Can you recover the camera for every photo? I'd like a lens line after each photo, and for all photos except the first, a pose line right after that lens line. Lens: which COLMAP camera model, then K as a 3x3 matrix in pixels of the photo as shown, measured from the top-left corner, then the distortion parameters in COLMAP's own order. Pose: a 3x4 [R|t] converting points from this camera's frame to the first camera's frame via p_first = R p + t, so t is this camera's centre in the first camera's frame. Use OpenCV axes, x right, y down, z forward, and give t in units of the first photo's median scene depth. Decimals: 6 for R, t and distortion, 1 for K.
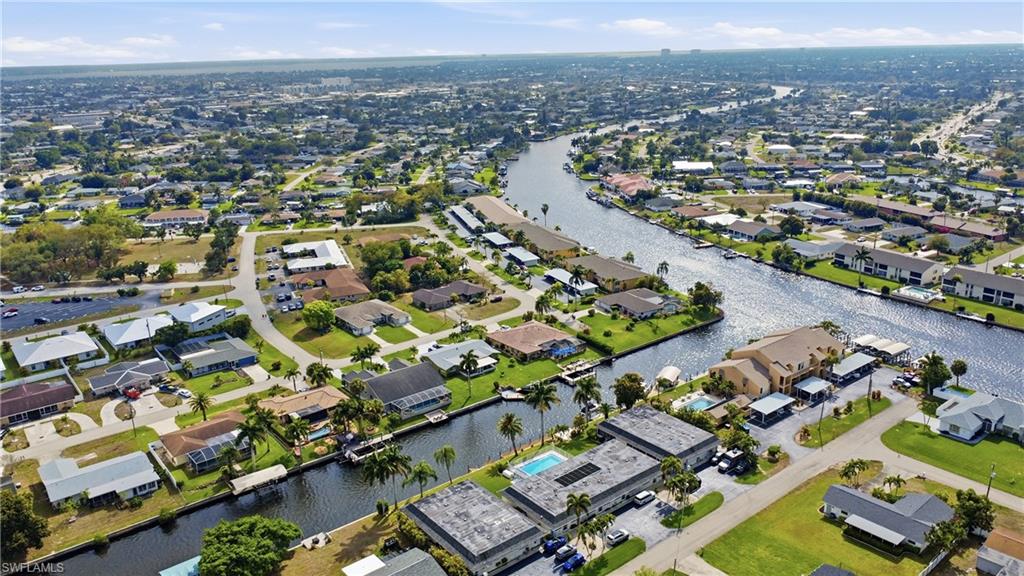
lens RADIAL K [[767.2, 0, 512.0], [0, 767.2, 288.0], [0, 0, 1]] dist [-0.001194, 0.001974]
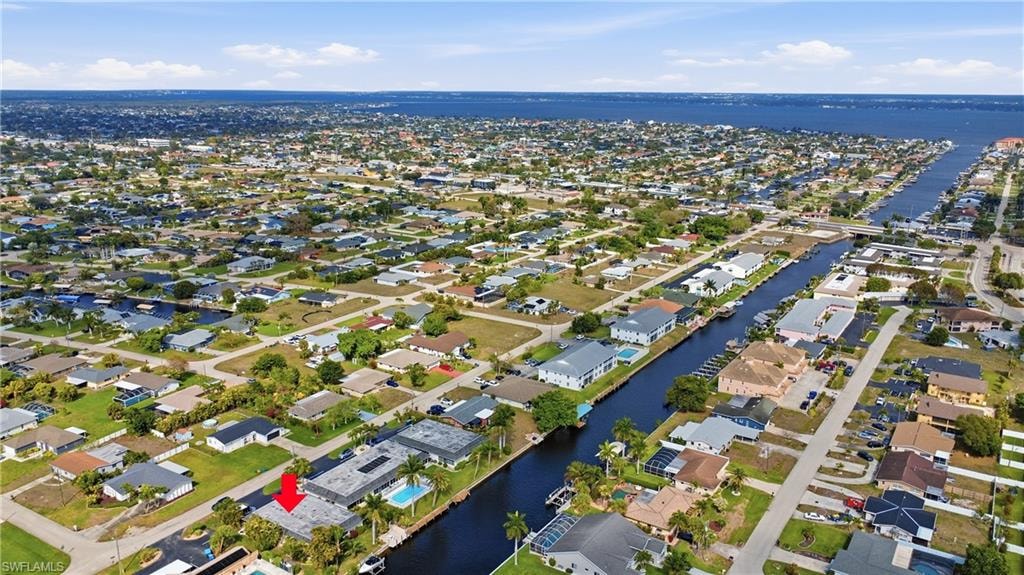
lens RADIAL K [[767.2, 0, 512.0], [0, 767.2, 287.5], [0, 0, 1]] dist [-0.001194, 0.001974]
pose [[-0.952037, 0.087017, -0.293348, 0.179481], [-0.082335, 0.850495, 0.519499, -0.587312], [0.294696, 0.518735, -0.802538, 1.596295]]
